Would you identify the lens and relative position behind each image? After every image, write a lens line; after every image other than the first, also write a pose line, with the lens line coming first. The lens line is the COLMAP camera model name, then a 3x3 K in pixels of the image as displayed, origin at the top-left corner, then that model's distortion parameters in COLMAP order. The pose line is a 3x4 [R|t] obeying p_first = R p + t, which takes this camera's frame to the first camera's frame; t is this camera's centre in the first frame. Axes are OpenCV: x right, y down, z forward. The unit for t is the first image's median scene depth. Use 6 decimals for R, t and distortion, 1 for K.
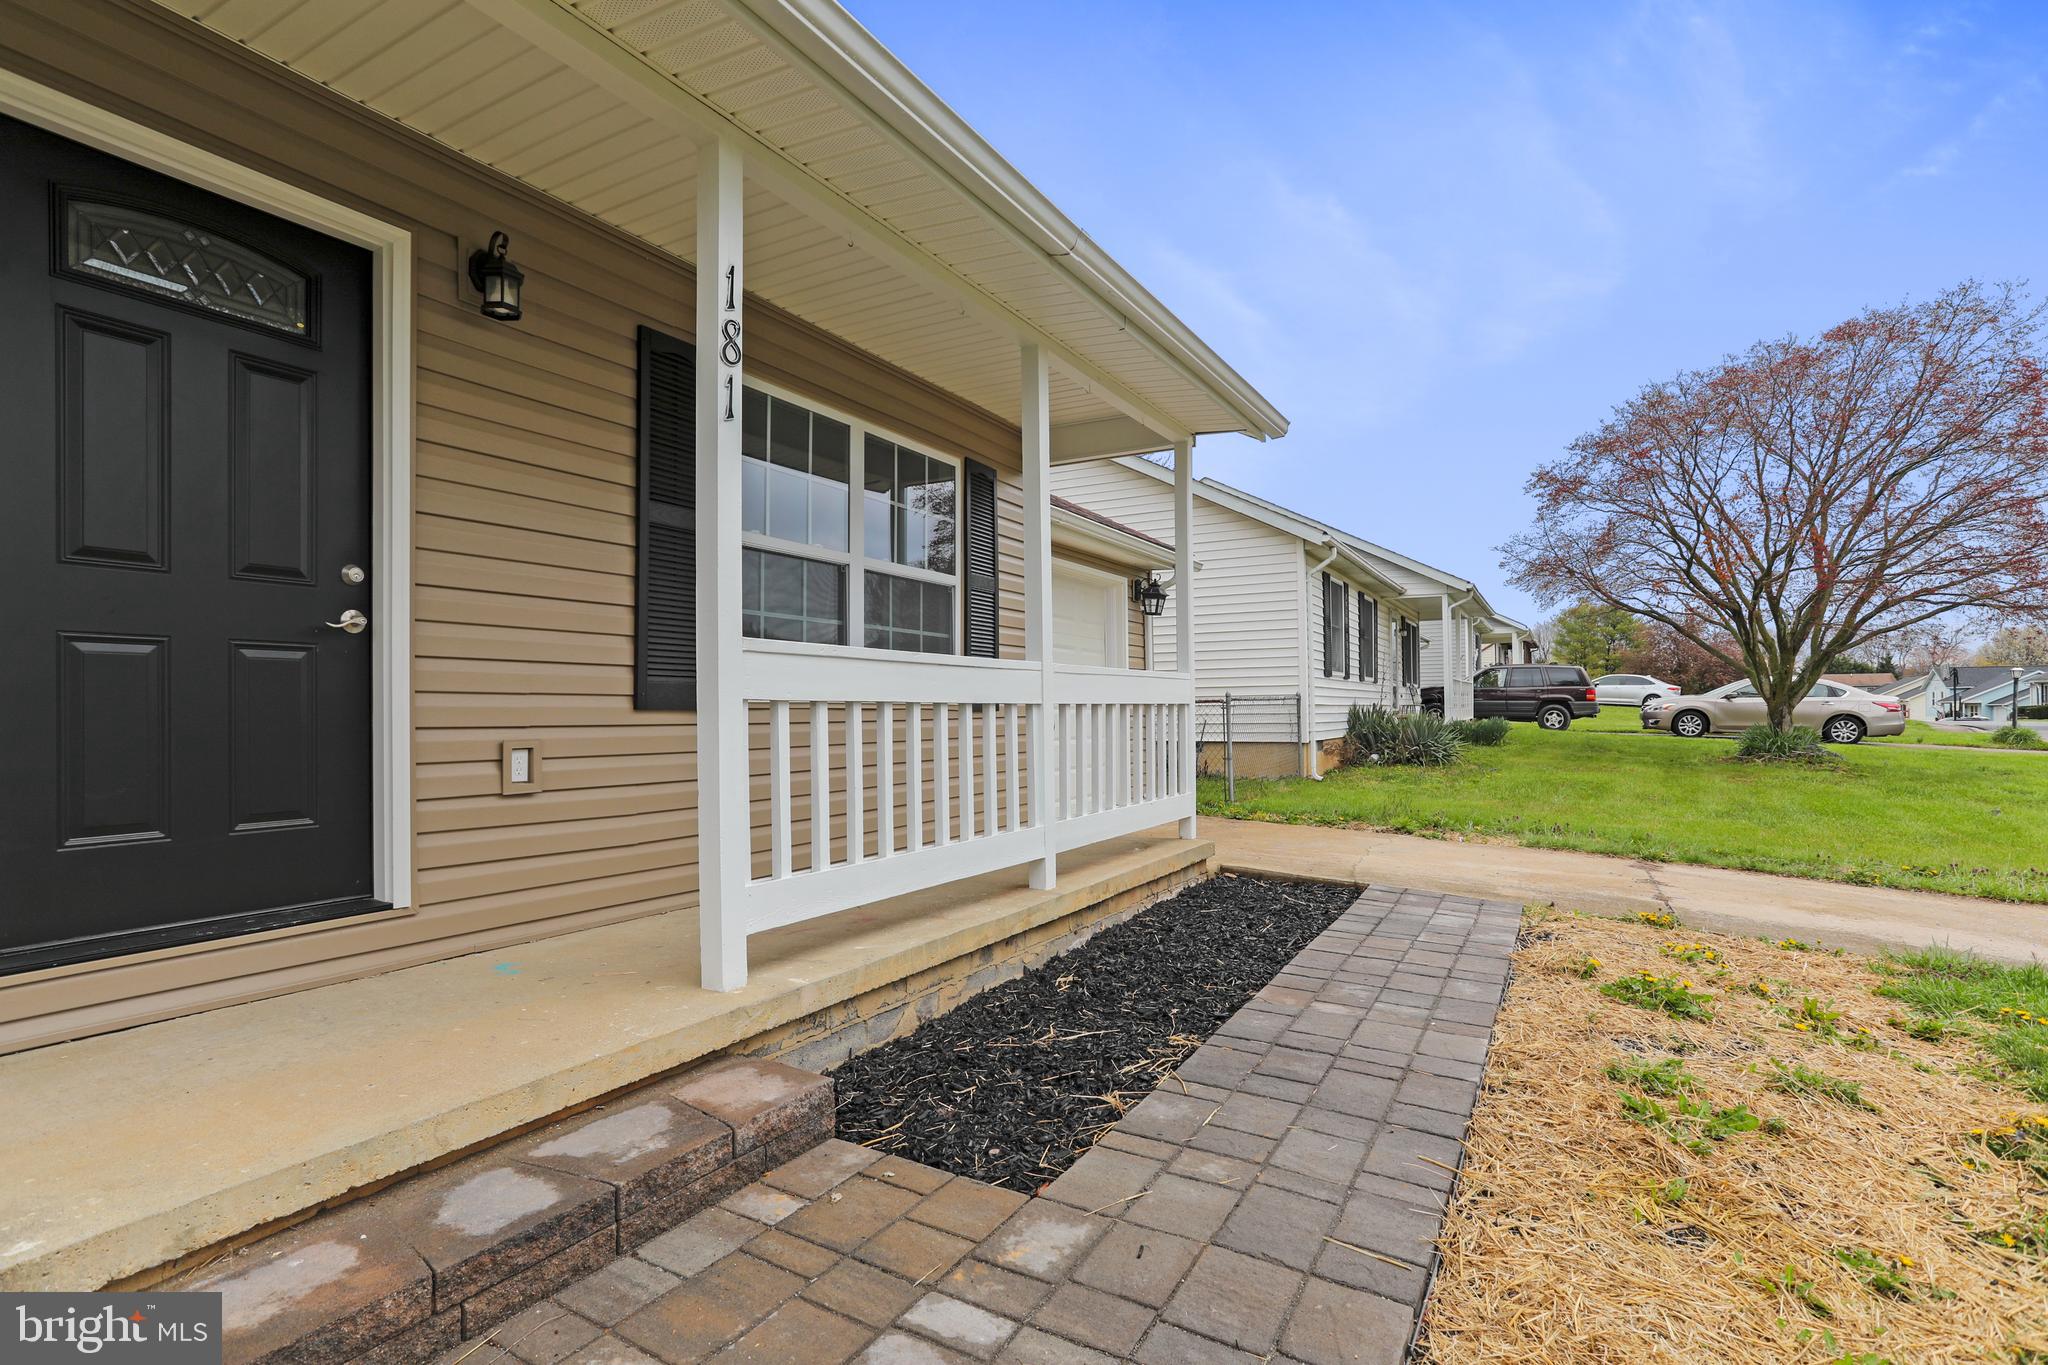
lens RADIAL K [[998.0, 0, 1018.0], [0, 998.0, 717.7], [0, 0, 1]] dist [-0.062785, 0.029582]
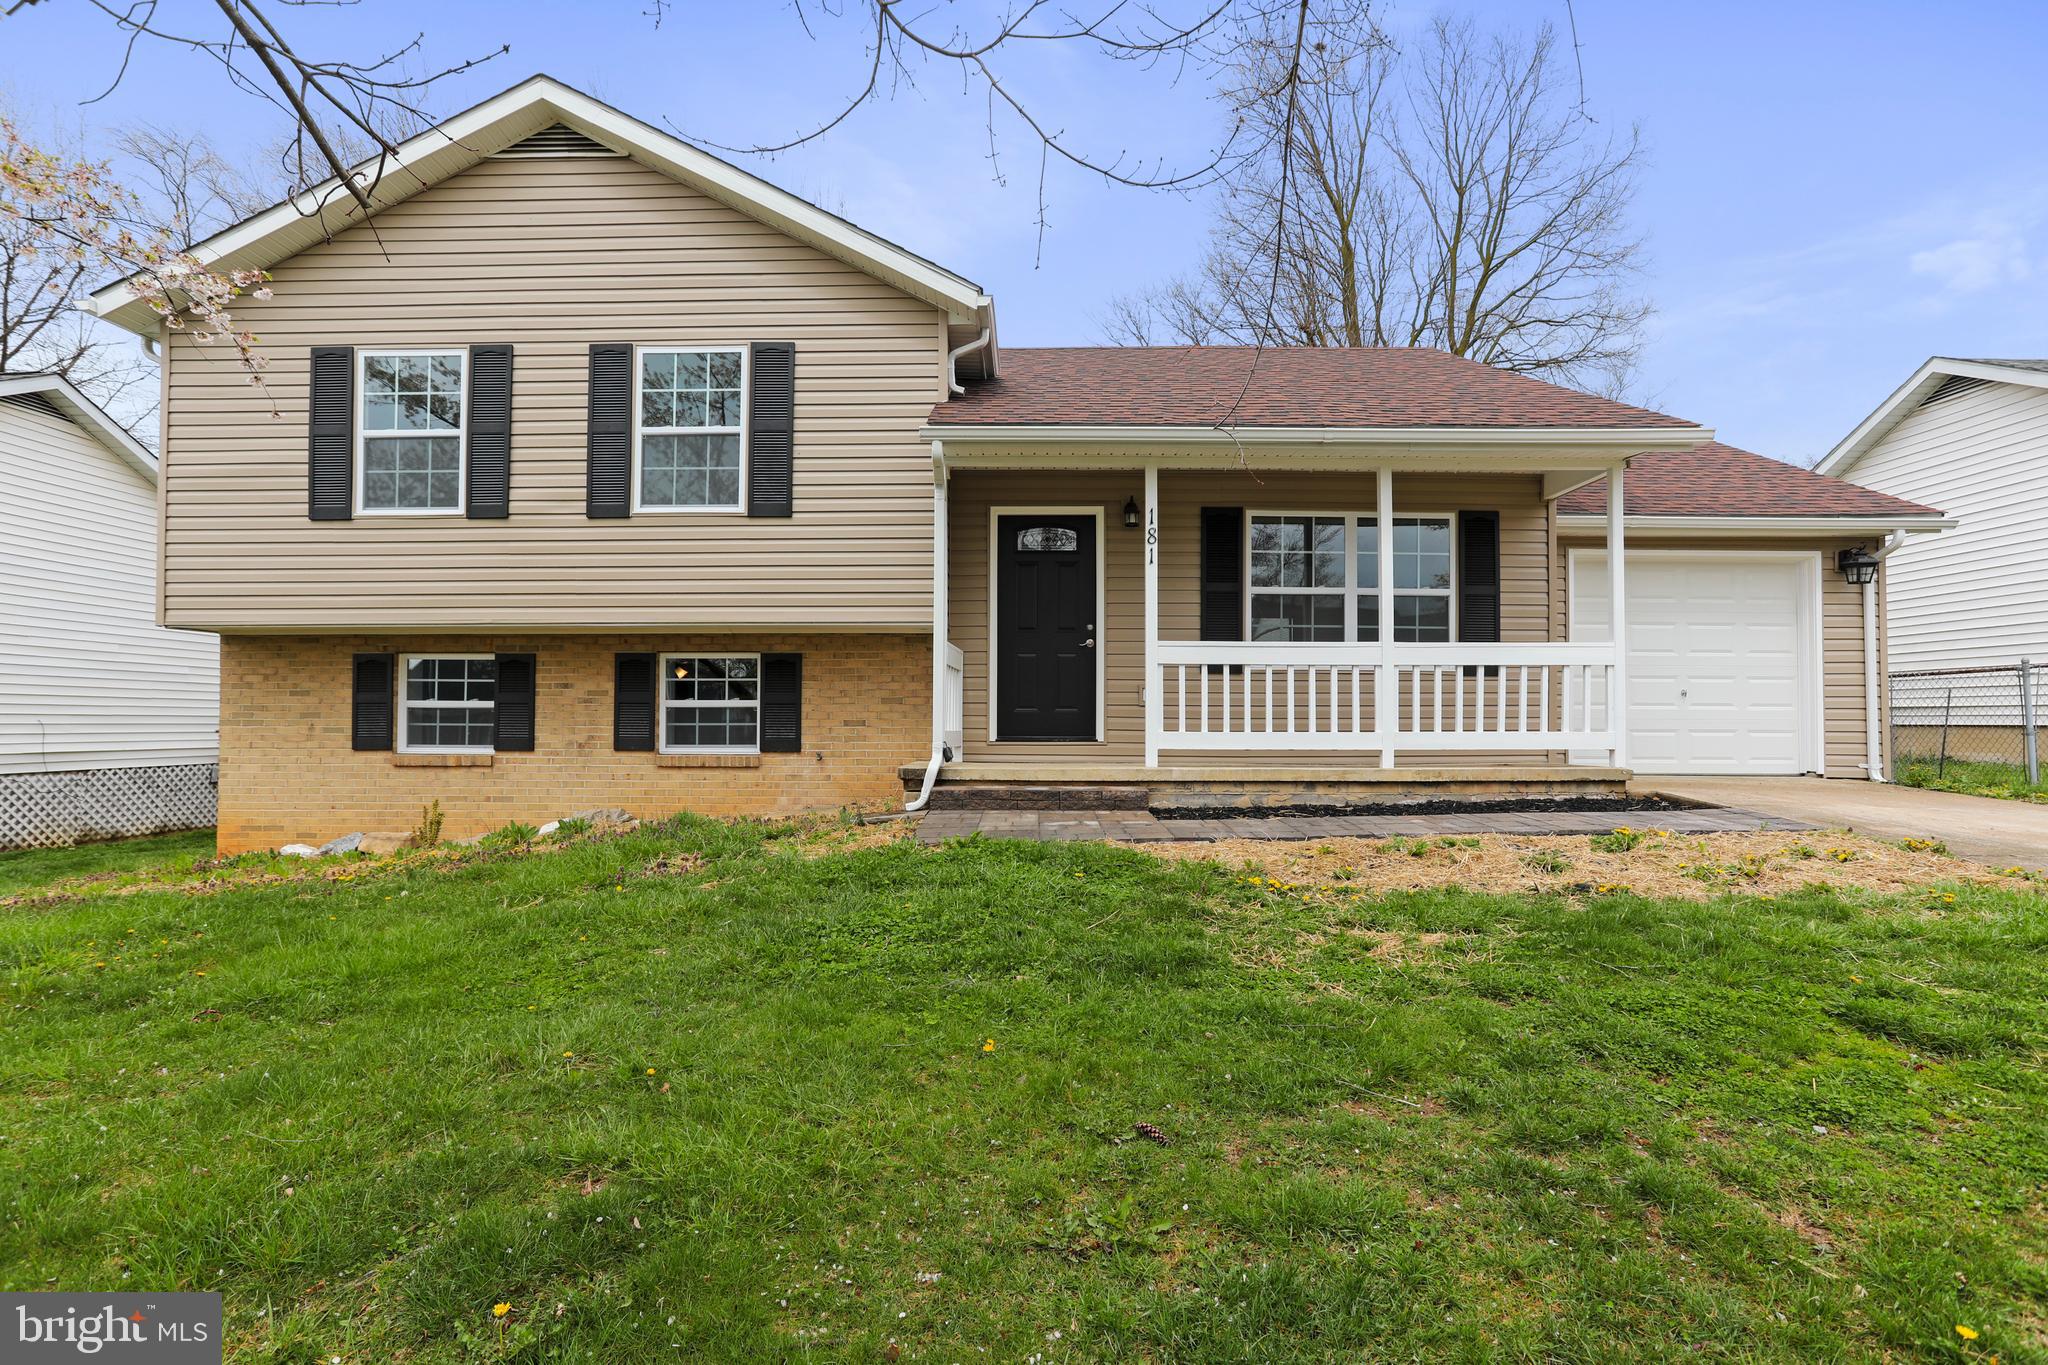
lens RADIAL K [[998.0, 0, 1018.0], [0, 998.0, 717.7], [0, 0, 1]] dist [-0.062785, 0.029582]
pose [[0.485124, 0.007678, -0.874412, 1.424198], [-0.011771, 0.999928, 0.002250, 0.094477], [0.874366, 0.009201, 0.485179, -0.500267]]
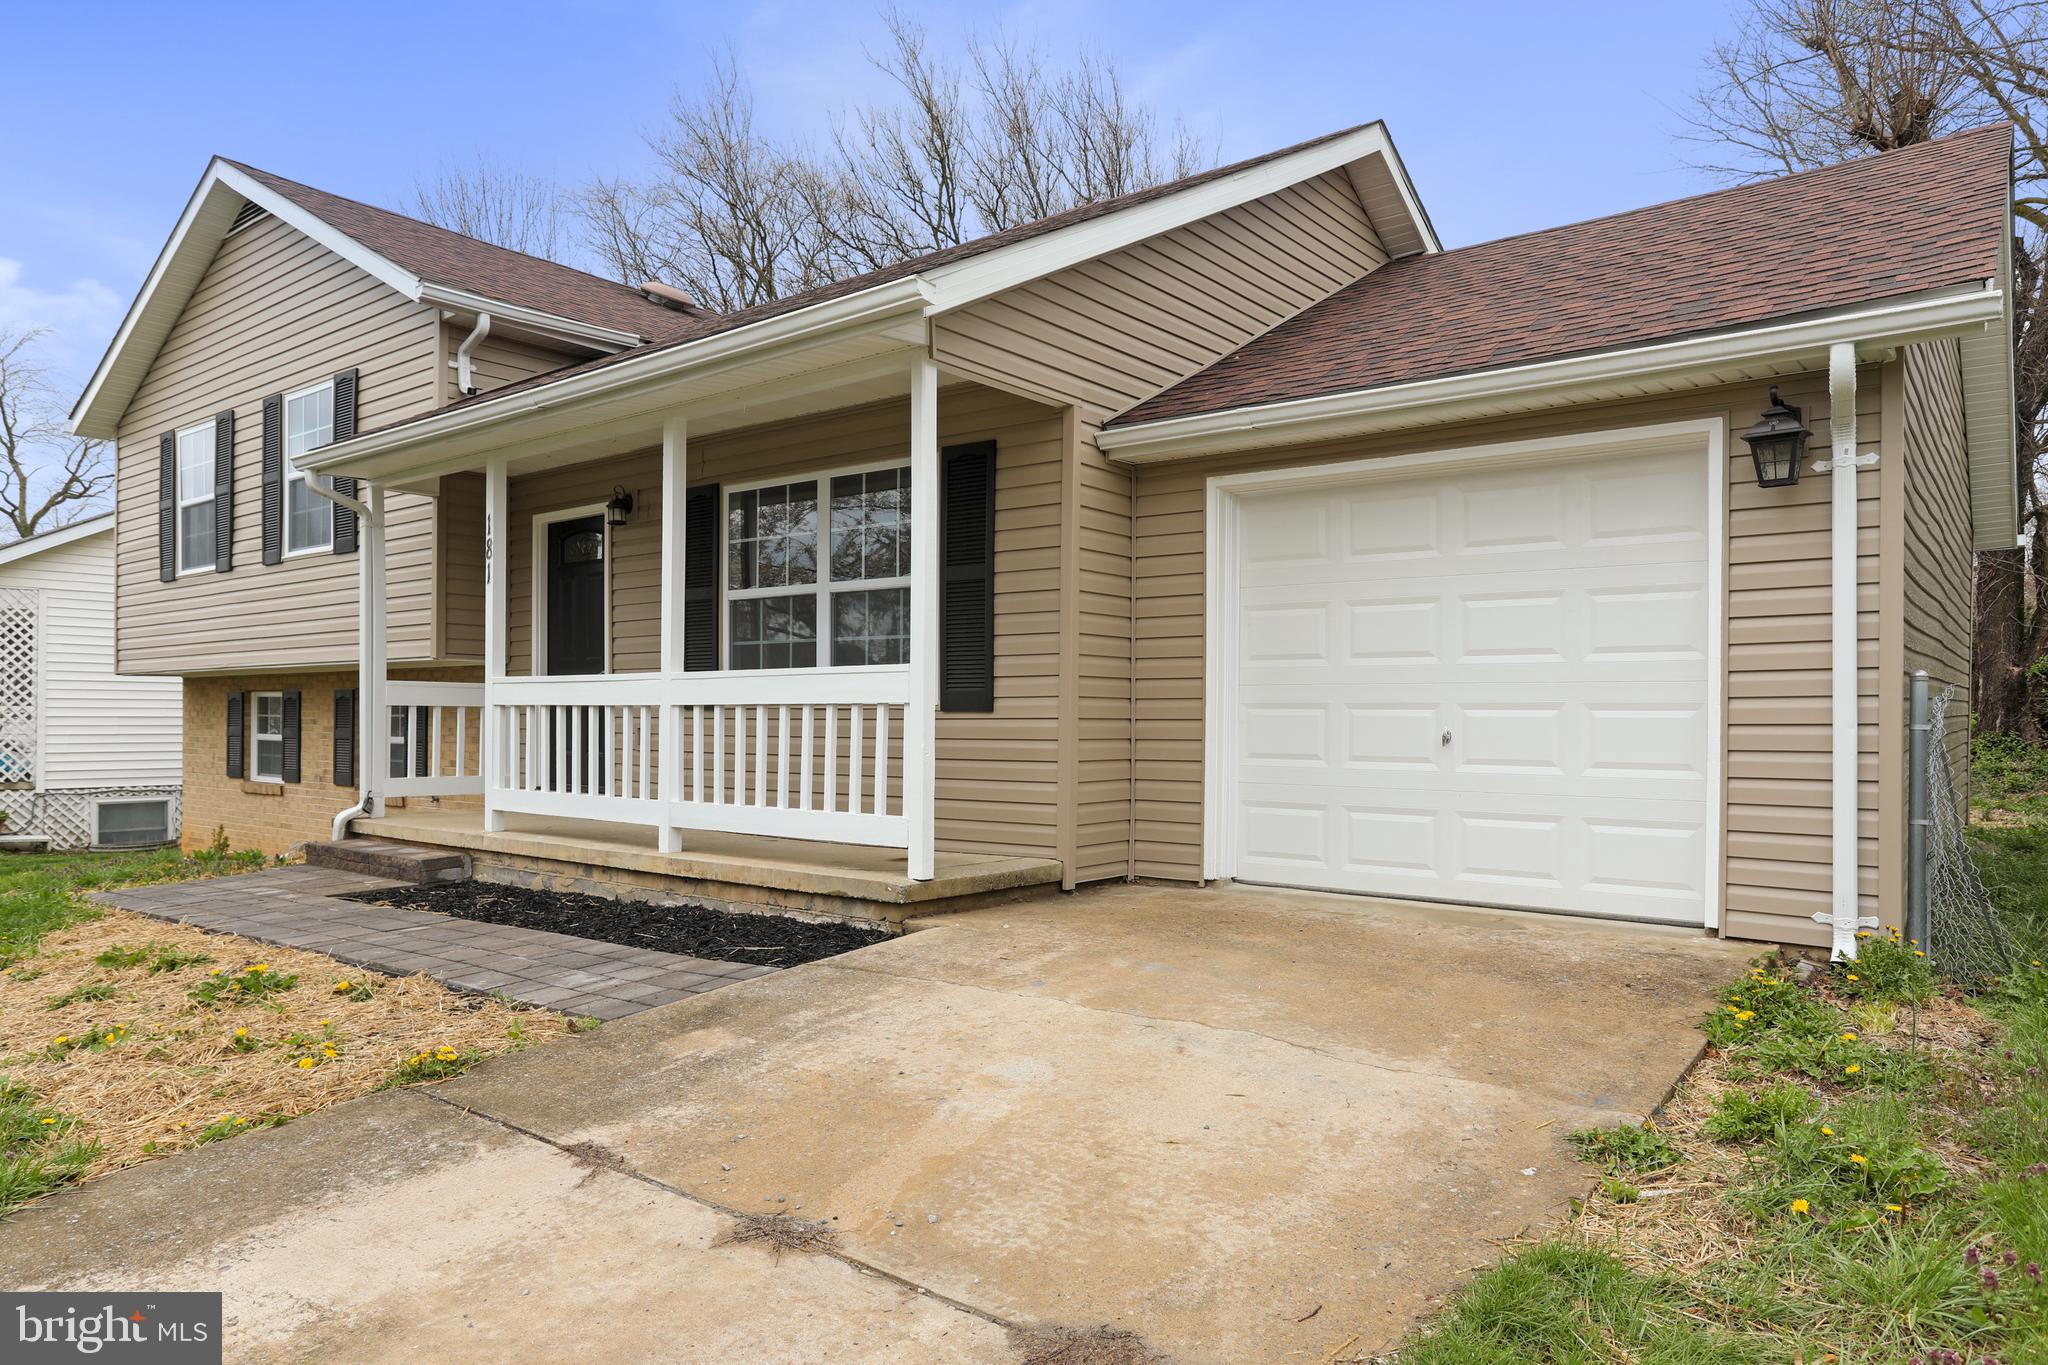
lens RADIAL K [[1302.6, 0, 1020.9], [0, 1302.6, 737.6], [0, 0, 1]] dist [-0.030009, 0.027696]
pose [[-0.160025, 0.027422, -0.986732, 1.775578], [-0.007545, 0.999551, 0.029002, -0.028703], [0.987084, 0.012086, -0.159746, 1.924114]]
